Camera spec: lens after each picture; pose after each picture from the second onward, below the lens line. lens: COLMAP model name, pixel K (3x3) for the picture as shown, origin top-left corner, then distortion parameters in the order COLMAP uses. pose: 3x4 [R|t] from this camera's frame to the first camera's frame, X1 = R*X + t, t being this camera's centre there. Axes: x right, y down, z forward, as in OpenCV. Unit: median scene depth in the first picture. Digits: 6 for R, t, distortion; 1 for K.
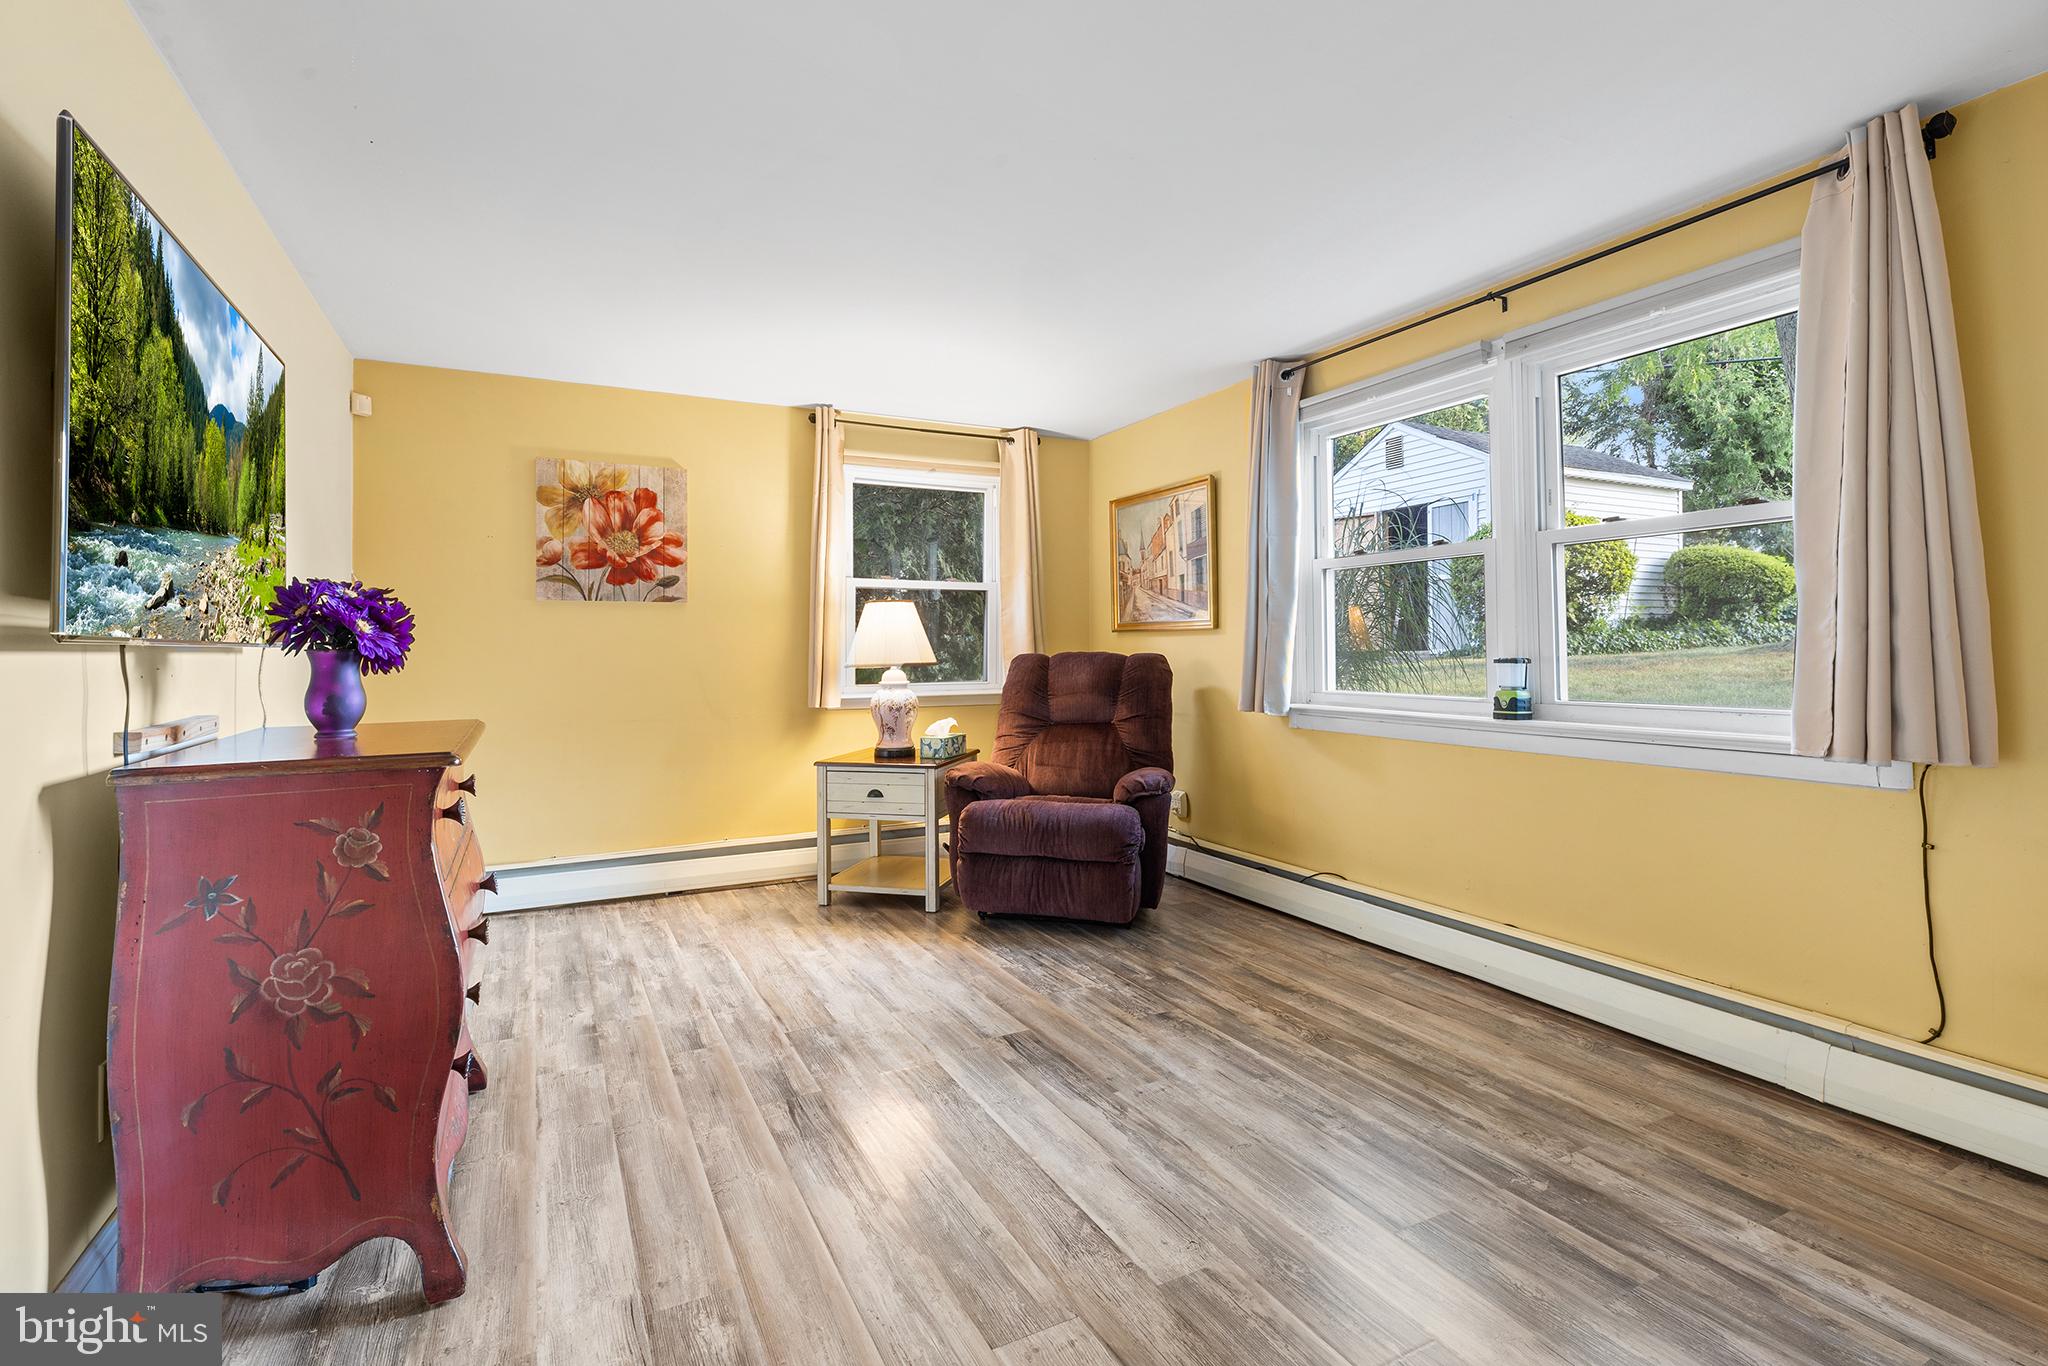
lens RADIAL K [[938.0, 0, 1013.5], [0, 938.0, 651.0], [0, 0, 1]] dist [0.003141, -0.000431]
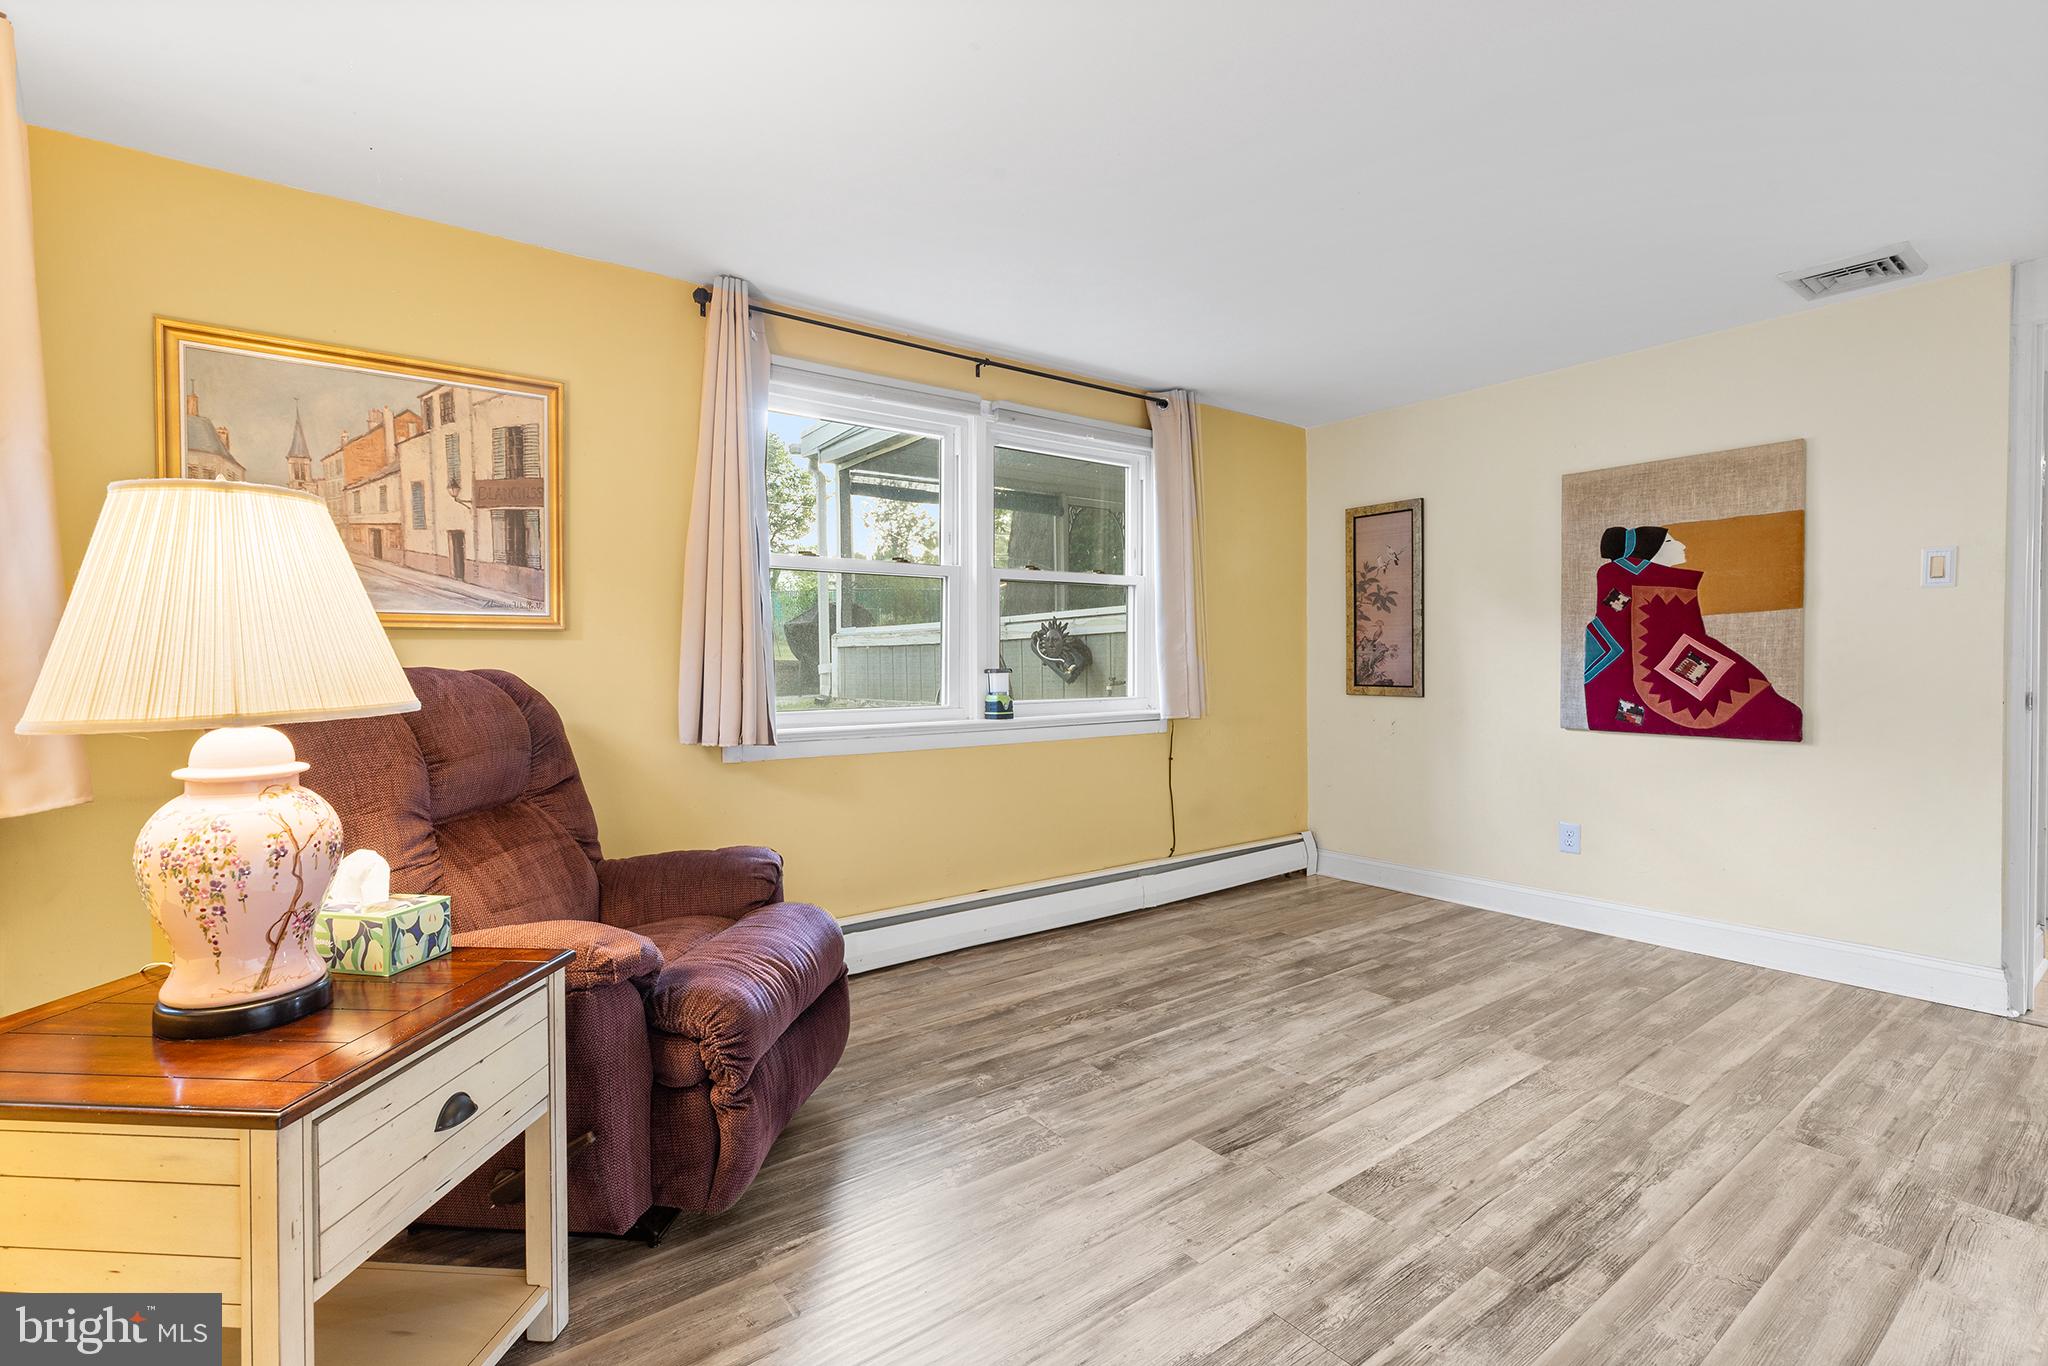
lens RADIAL K [[938.0, 0, 1030.4], [0, 938.0, 681.9], [0, 0, 1]] dist [0.003141, -0.000431]
pose [[-0.178558, -0.016795, 0.983786, -0.770407], [0.007301, 0.999804, 0.018394, 0.003117], [-0.983902, 0.010467, -0.178401, 1.339999]]
